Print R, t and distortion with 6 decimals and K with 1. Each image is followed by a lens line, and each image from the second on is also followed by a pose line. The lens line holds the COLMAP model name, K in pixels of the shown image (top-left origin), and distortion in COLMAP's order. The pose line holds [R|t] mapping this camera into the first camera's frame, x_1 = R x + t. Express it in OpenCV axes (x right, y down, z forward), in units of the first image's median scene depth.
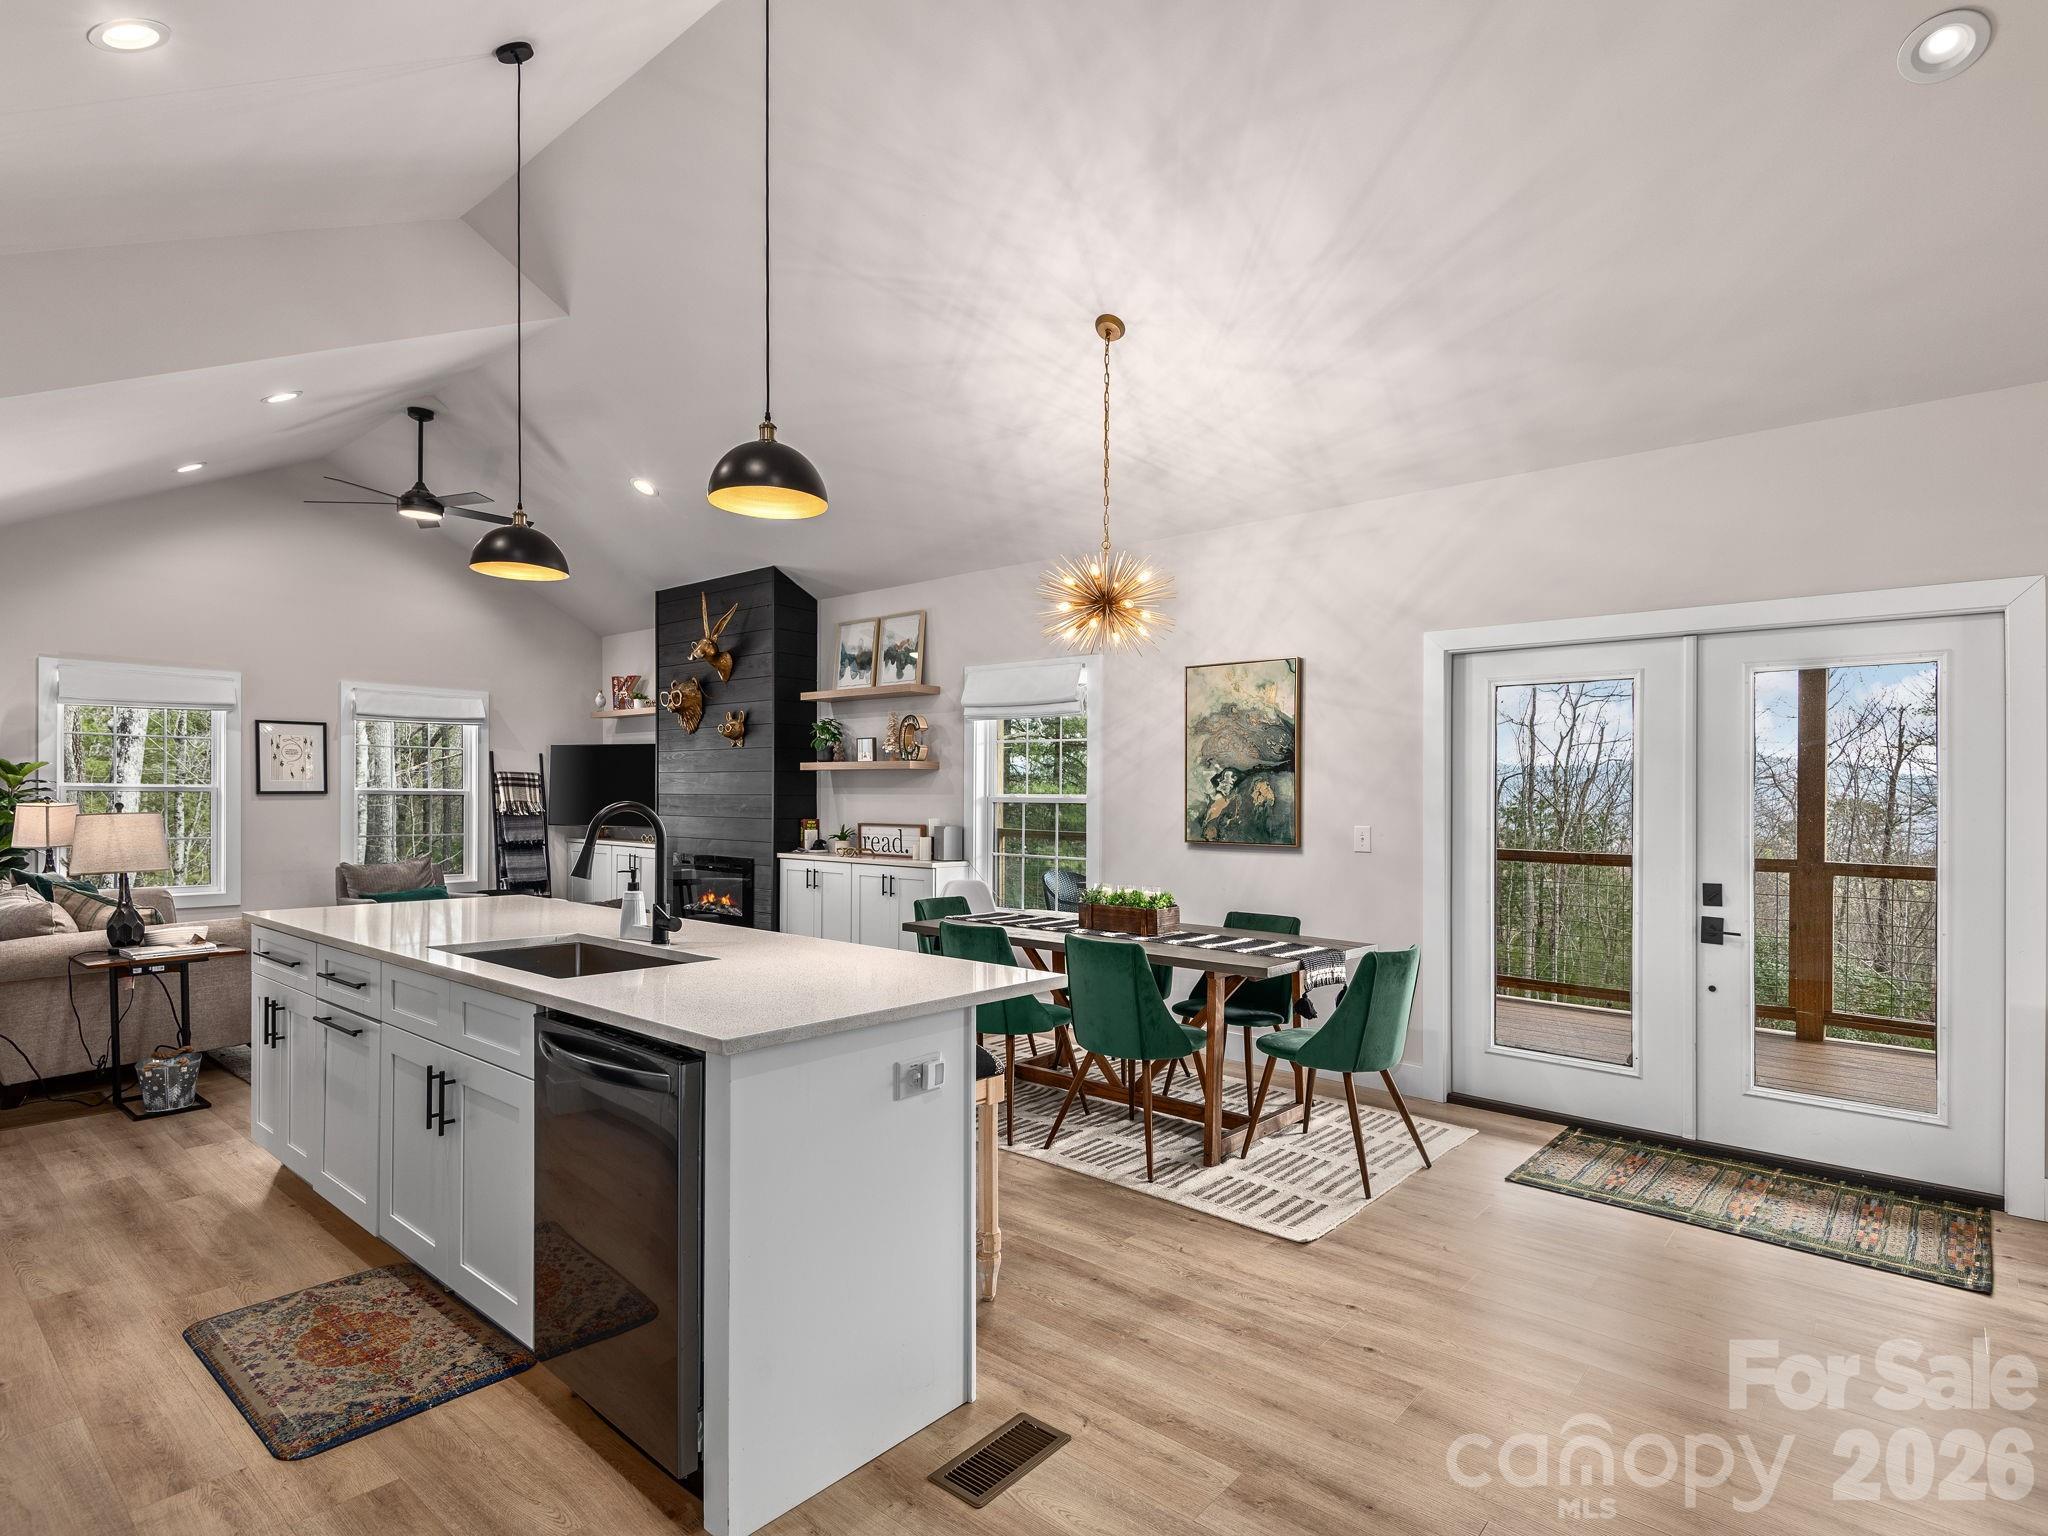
lens RADIAL K [[1068.9, 0, 992.3], [0, 1068.9, 776.8], [0, 0, 1]] dist [0.020267, -0.000206]
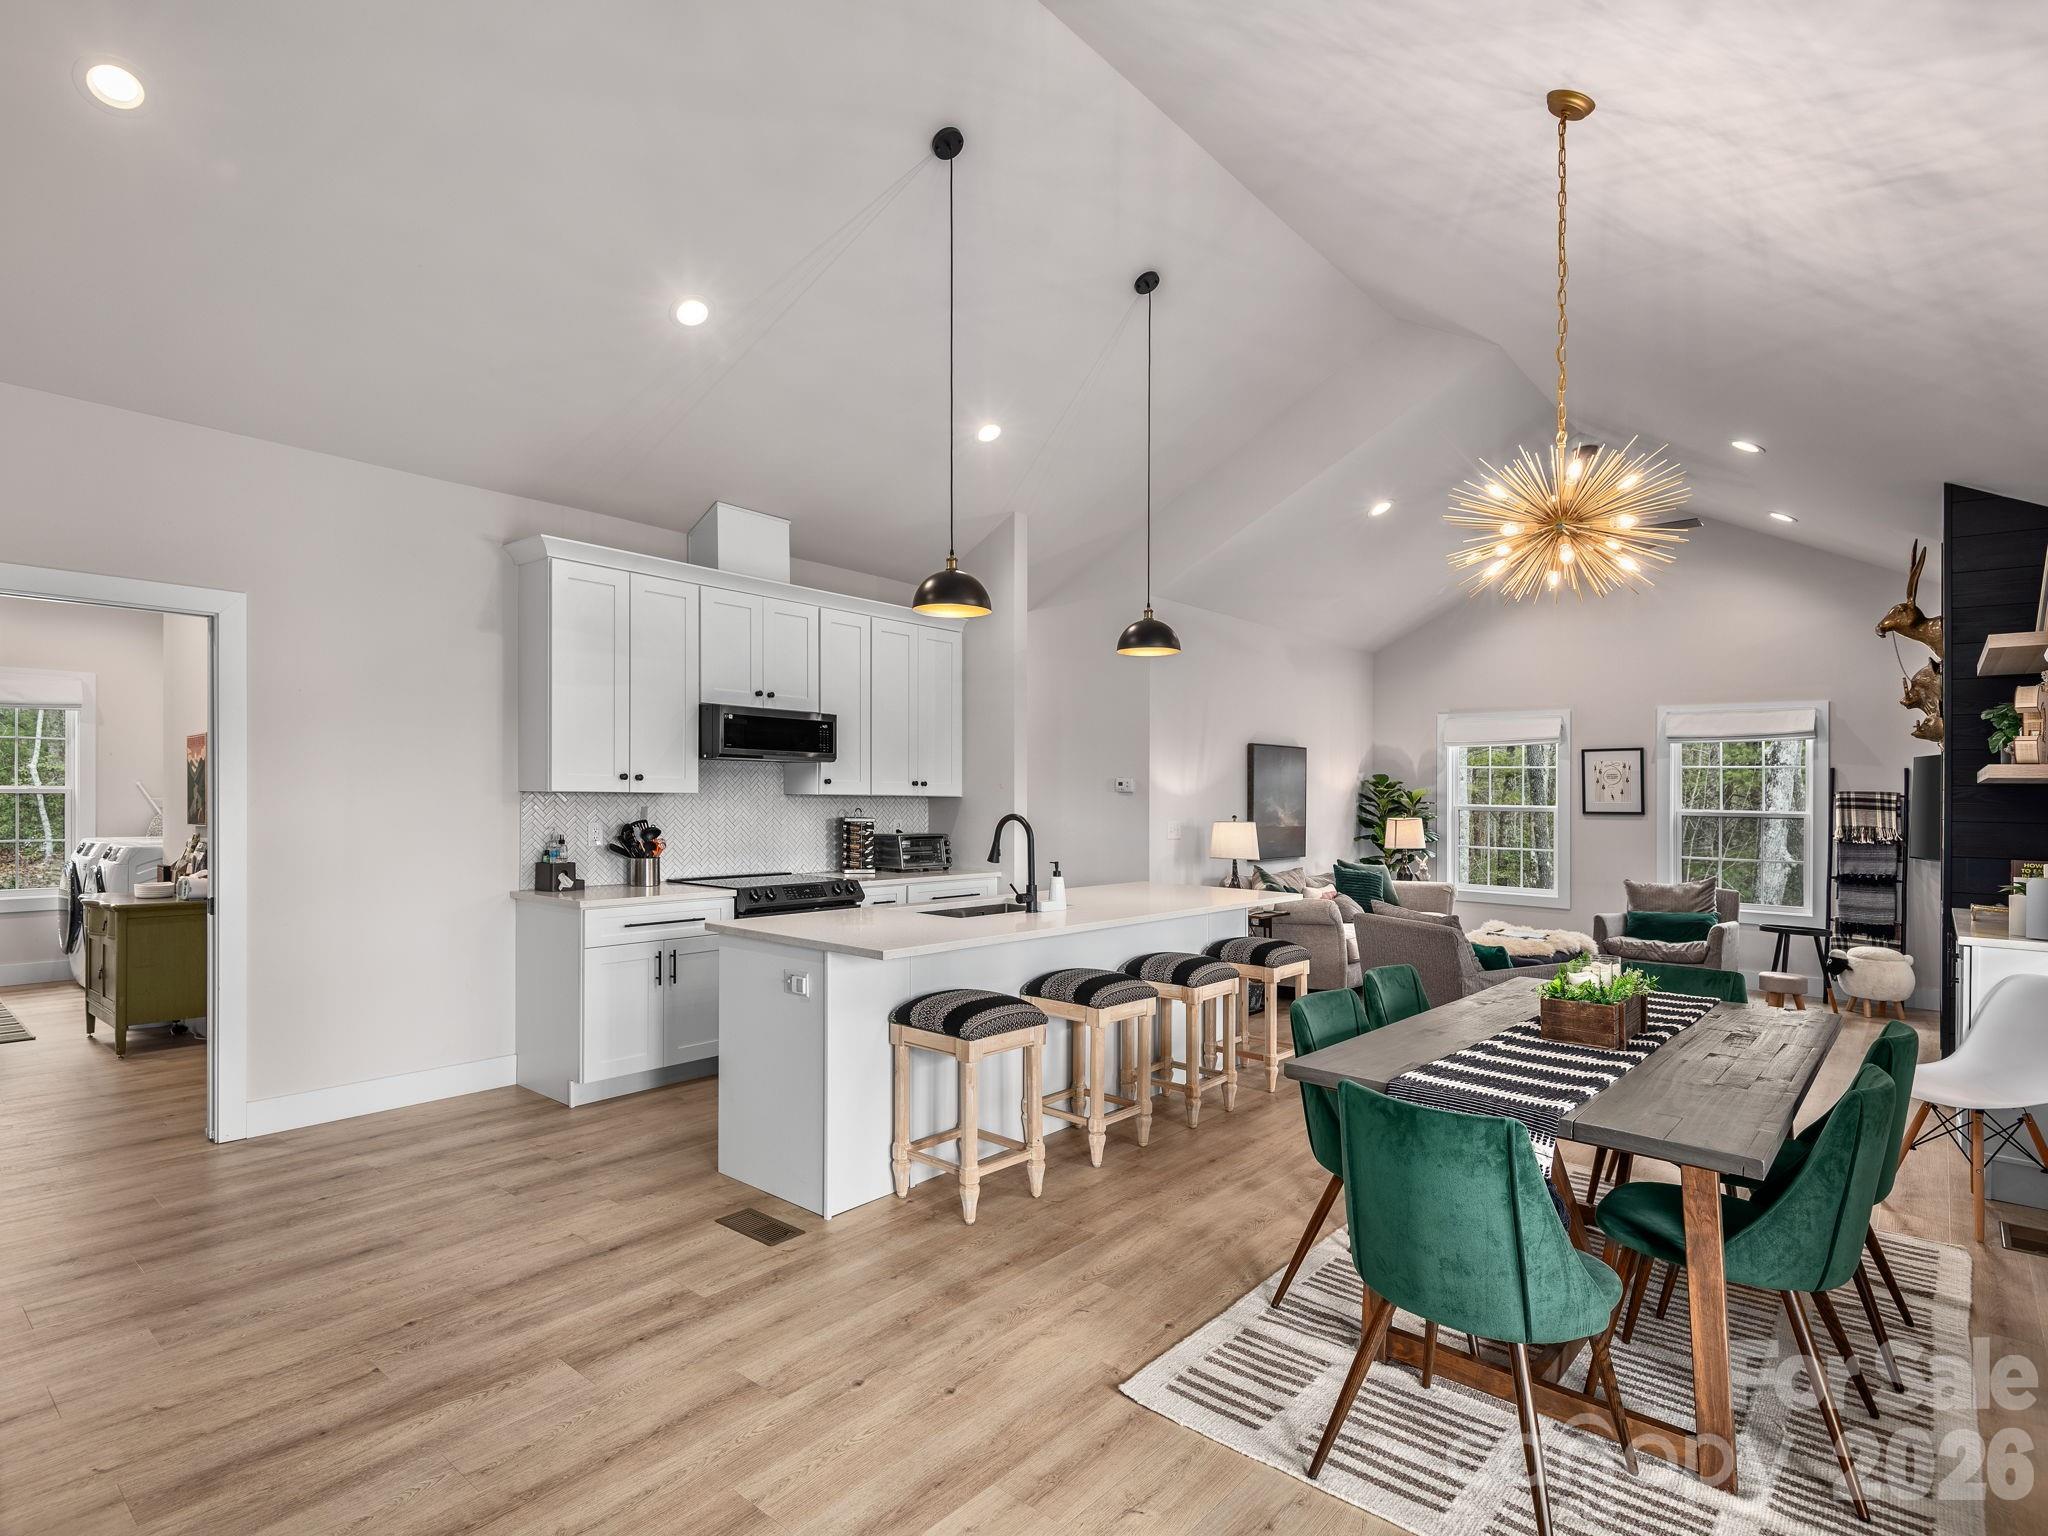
lens RADIAL K [[1060.1, 0, 1017.8], [0, 1060.1, 808.9], [0, 0, 1]] dist [0.001530, -0.001078]
pose [[0.012076, 0.004169, -0.999918, 0.517972], [0.001956, 0.999989, 0.004193, 0.005606], [0.999925, -0.002007, 0.012068, 0.452140]]
